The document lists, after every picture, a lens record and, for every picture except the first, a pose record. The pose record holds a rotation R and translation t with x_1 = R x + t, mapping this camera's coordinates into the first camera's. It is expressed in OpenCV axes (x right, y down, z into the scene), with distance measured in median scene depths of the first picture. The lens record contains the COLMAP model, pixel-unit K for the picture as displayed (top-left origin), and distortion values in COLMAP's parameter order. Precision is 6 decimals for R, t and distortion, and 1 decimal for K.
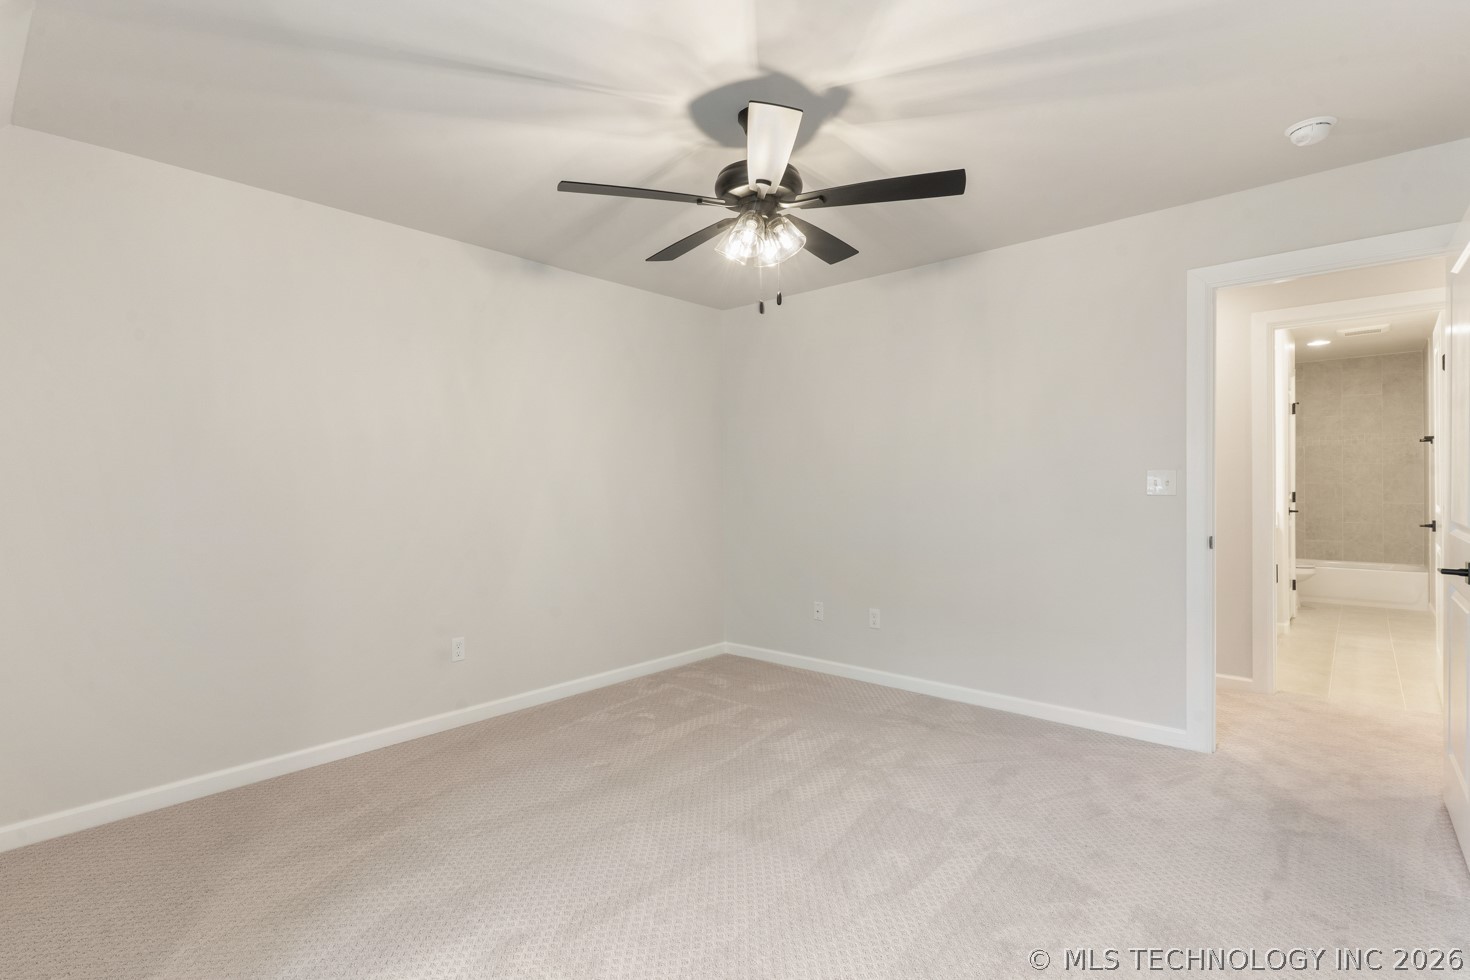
lens RADIAL K [[704.2, 0, 723.6], [0, 704.2, 487.6], [0, 0, 1]] dist [-0.002685, 0.000895]
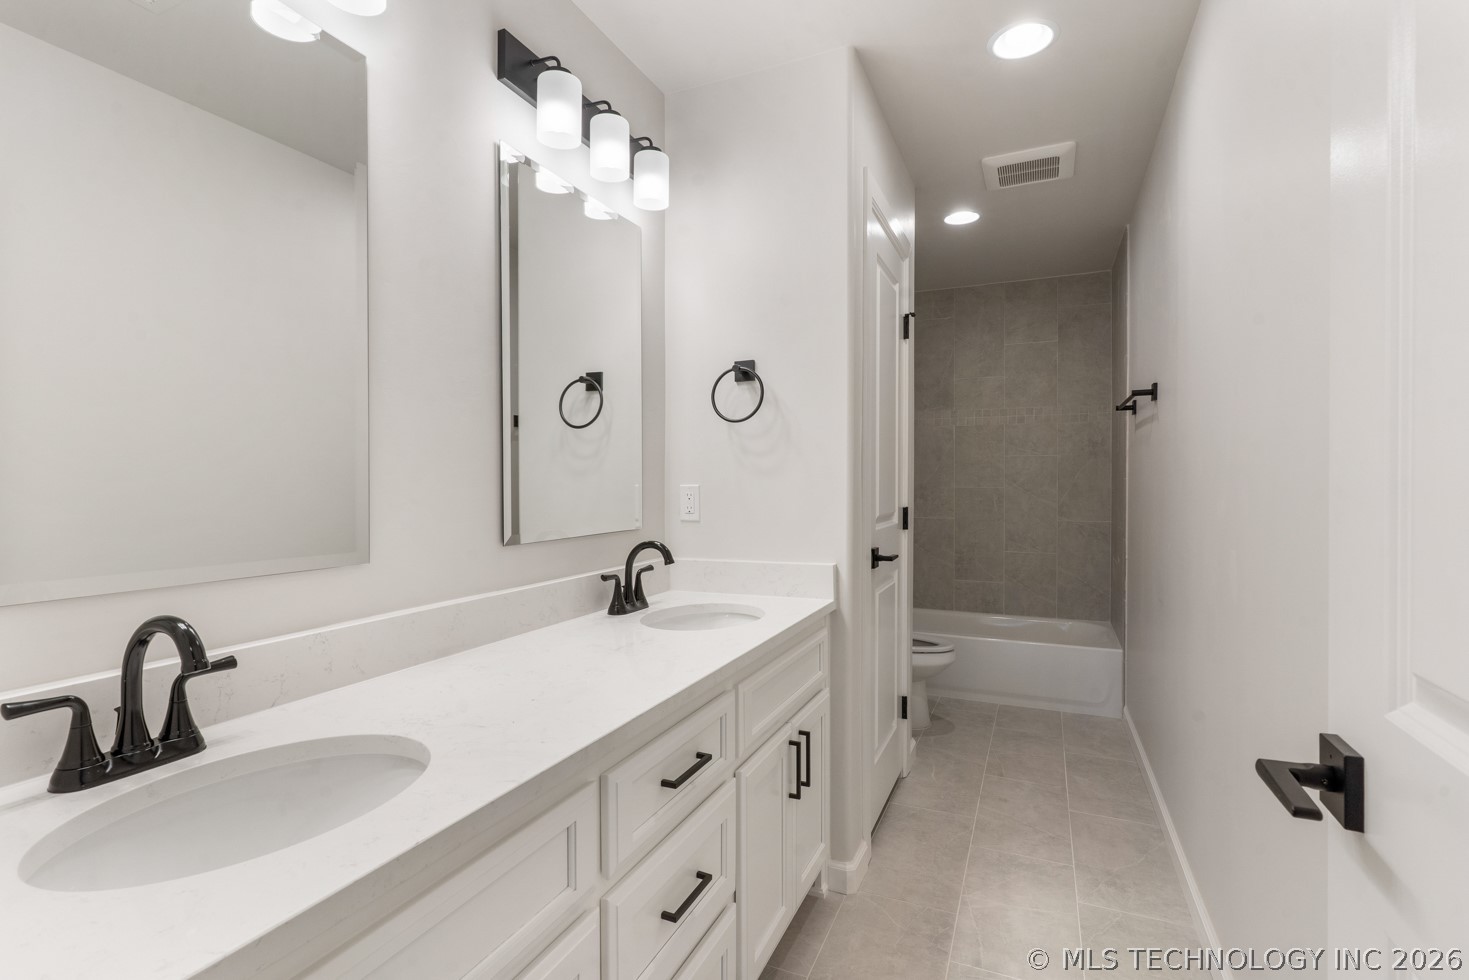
lens RADIAL K [[703.7, 0, 734.4], [0, 703.7, 487.5], [0, 0, 1]] dist [-0.002685, 0.000895]
pose [[0.946869, 0.006789, 0.321547, 0.473529], [-0.007696, 0.999969, 0.001551, -0.005404], [-0.321527, -0.003943, 0.946892, 0.509504]]
